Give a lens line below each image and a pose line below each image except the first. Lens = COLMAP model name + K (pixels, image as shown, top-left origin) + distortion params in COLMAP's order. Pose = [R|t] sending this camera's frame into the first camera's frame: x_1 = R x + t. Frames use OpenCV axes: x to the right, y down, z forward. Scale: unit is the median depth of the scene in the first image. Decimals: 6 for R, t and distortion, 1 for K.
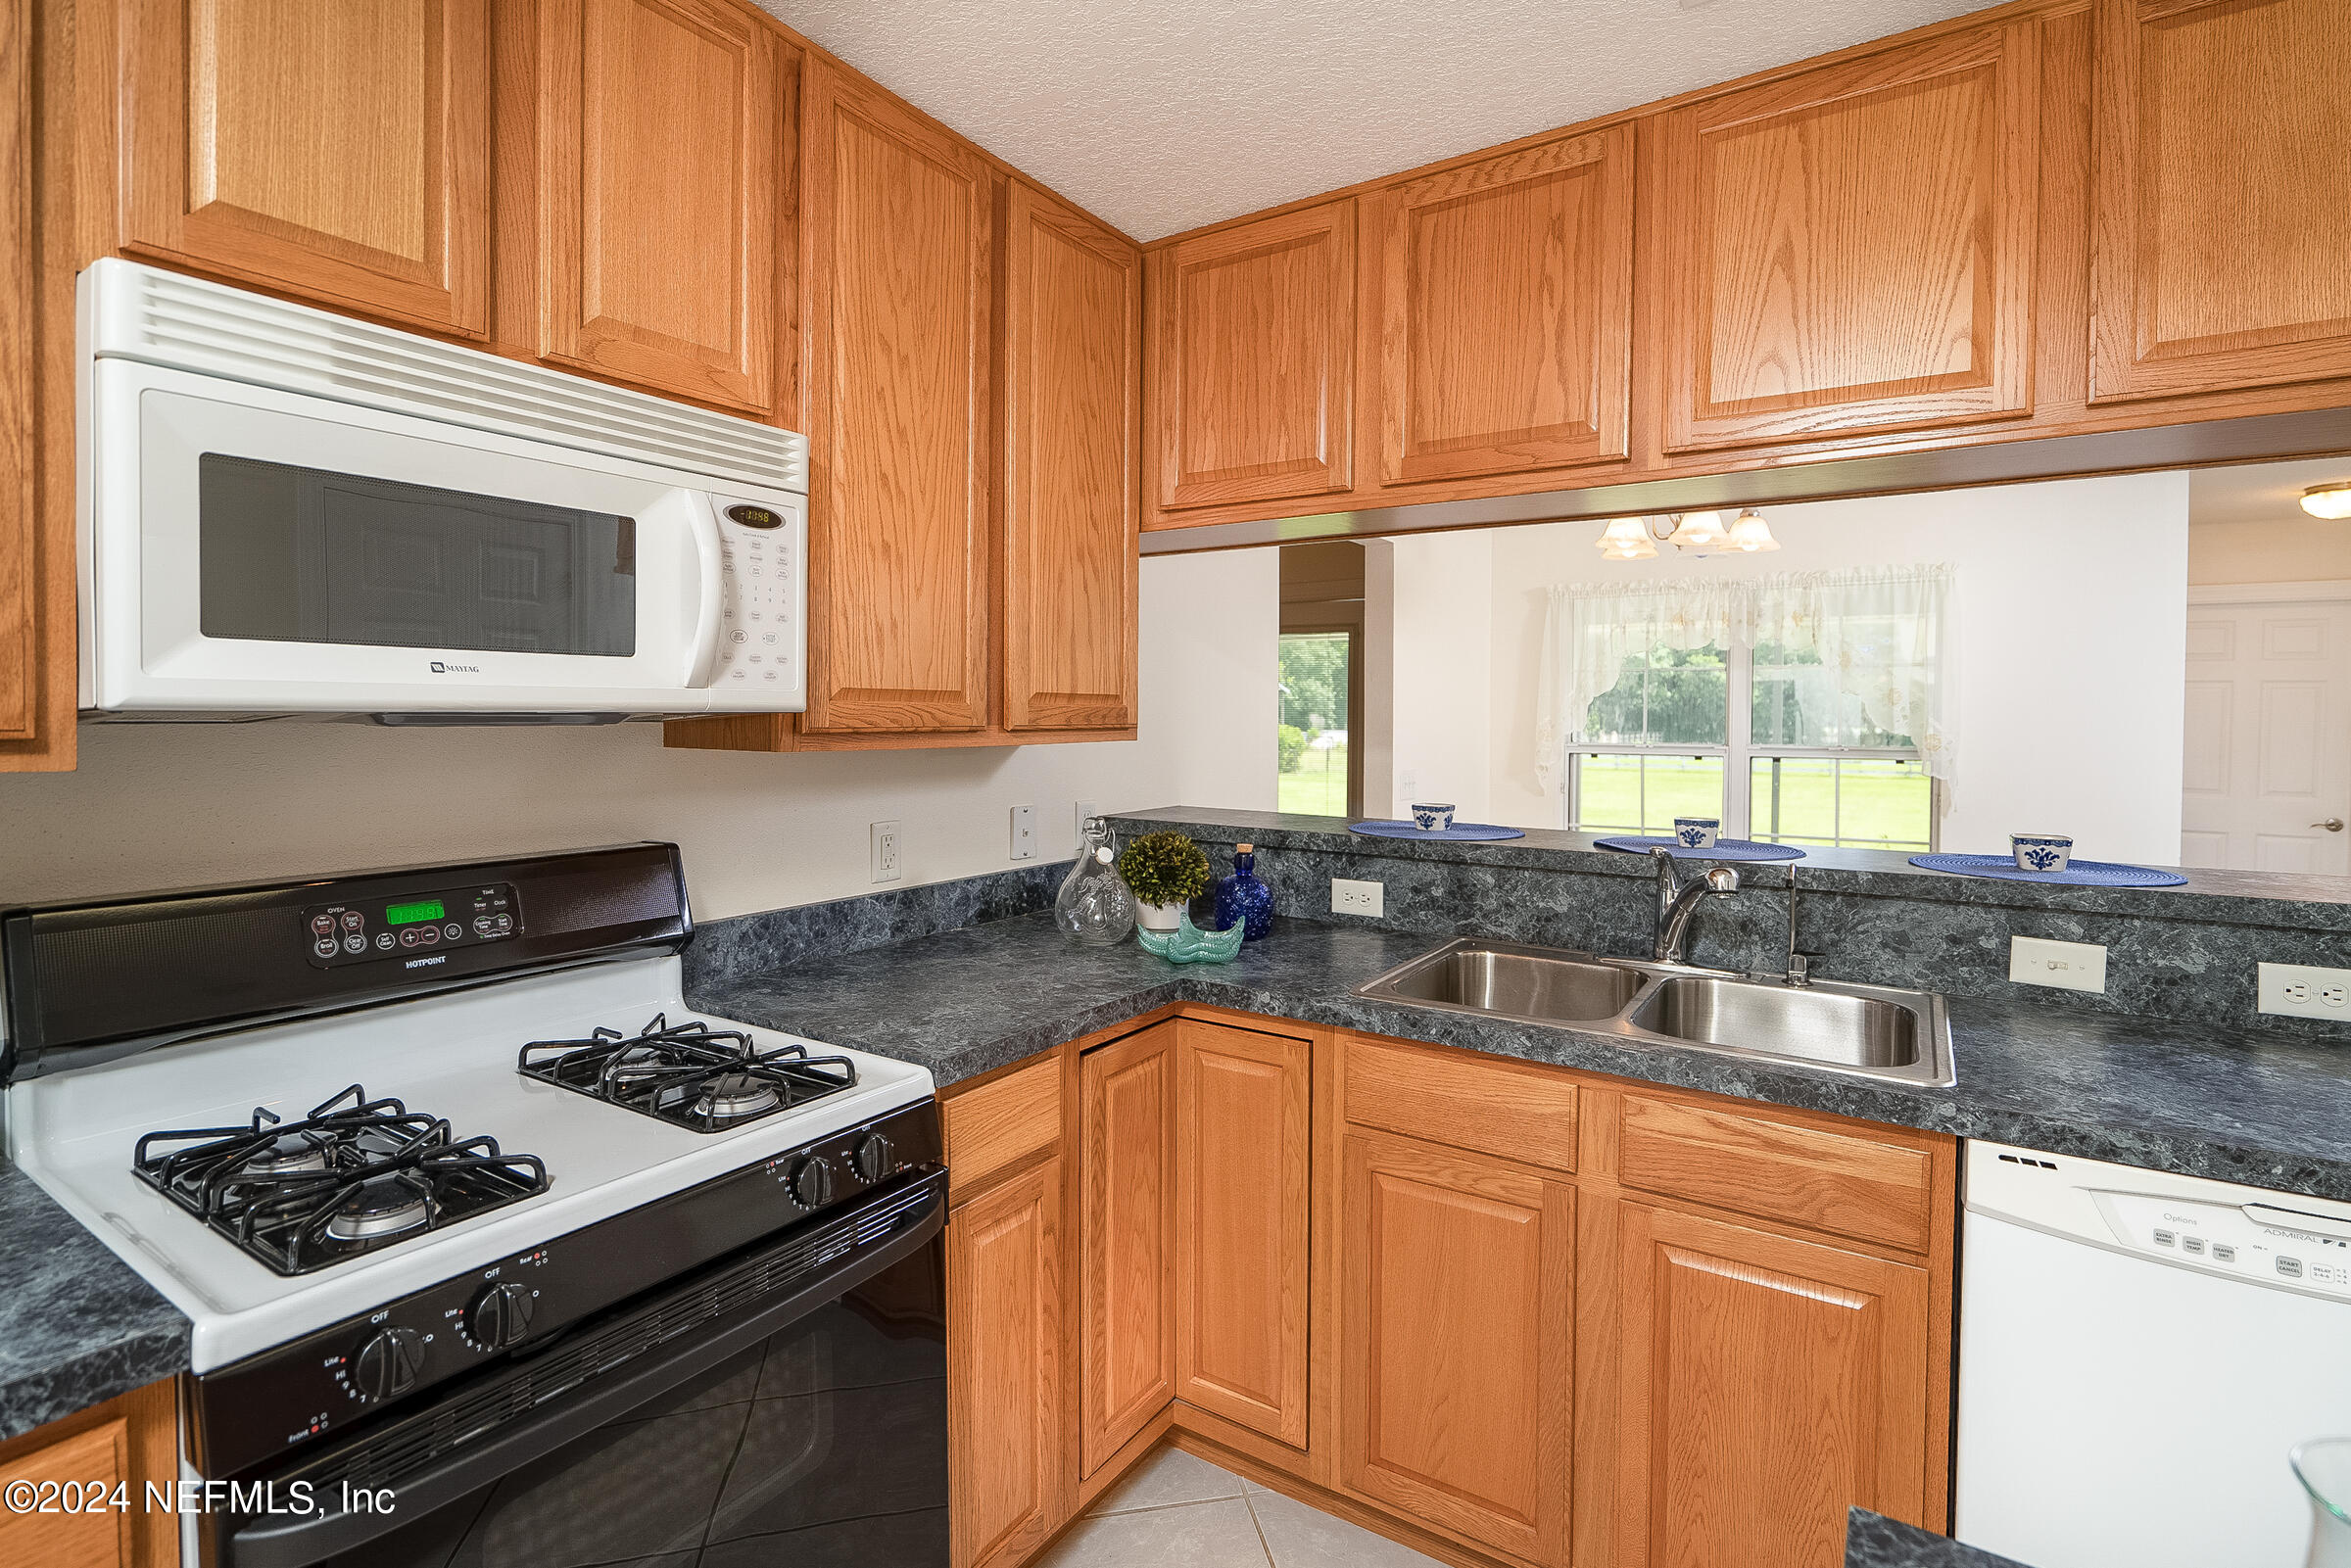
lens RADIAL K [[1138.6, 0, 1209.6], [0, 1138.6, 738.8], [0, 0, 1]] dist [-0.010259, 0.001698]
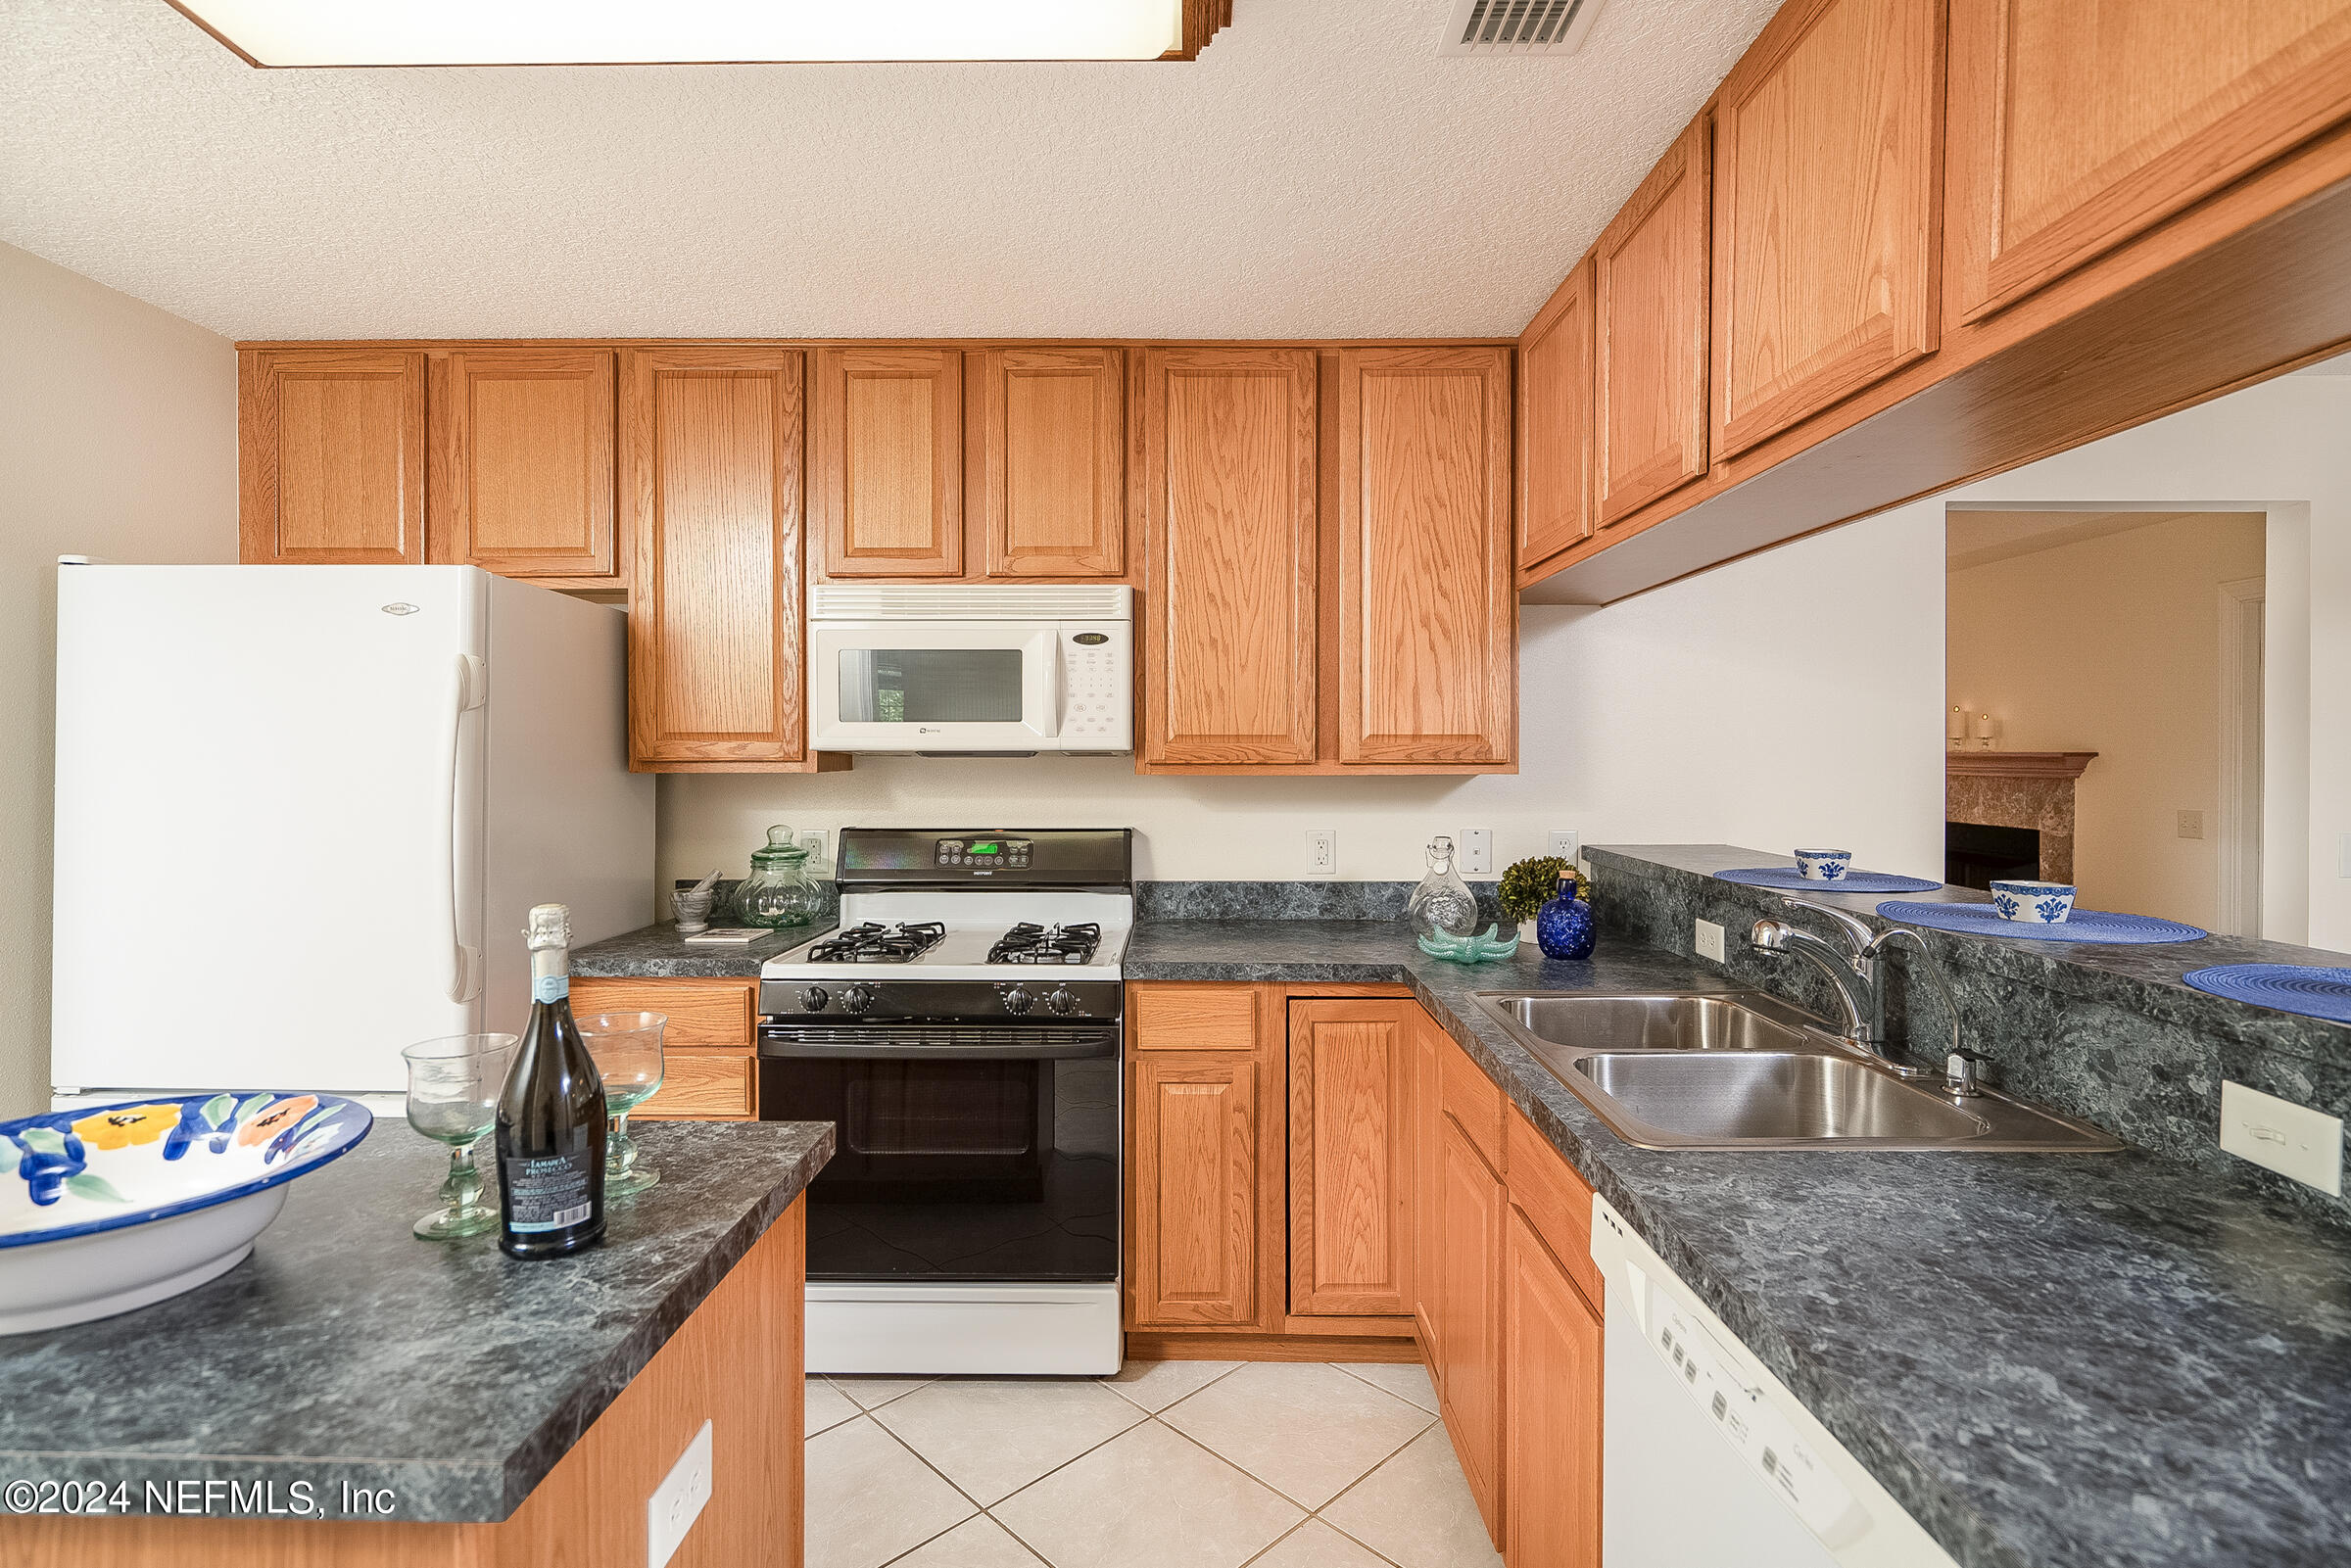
lens RADIAL K [[1138.6, 0, 1171.7], [0, 1138.6, 769.2], [0, 0, 1]] dist [-0.010259, 0.001698]
pose [[0.537814, 0.007280, -0.843032, 0.951328], [-0.015886, 0.999873, -0.001500, 0.005101], [0.842914, 0.014199, 0.537861, 0.135892]]
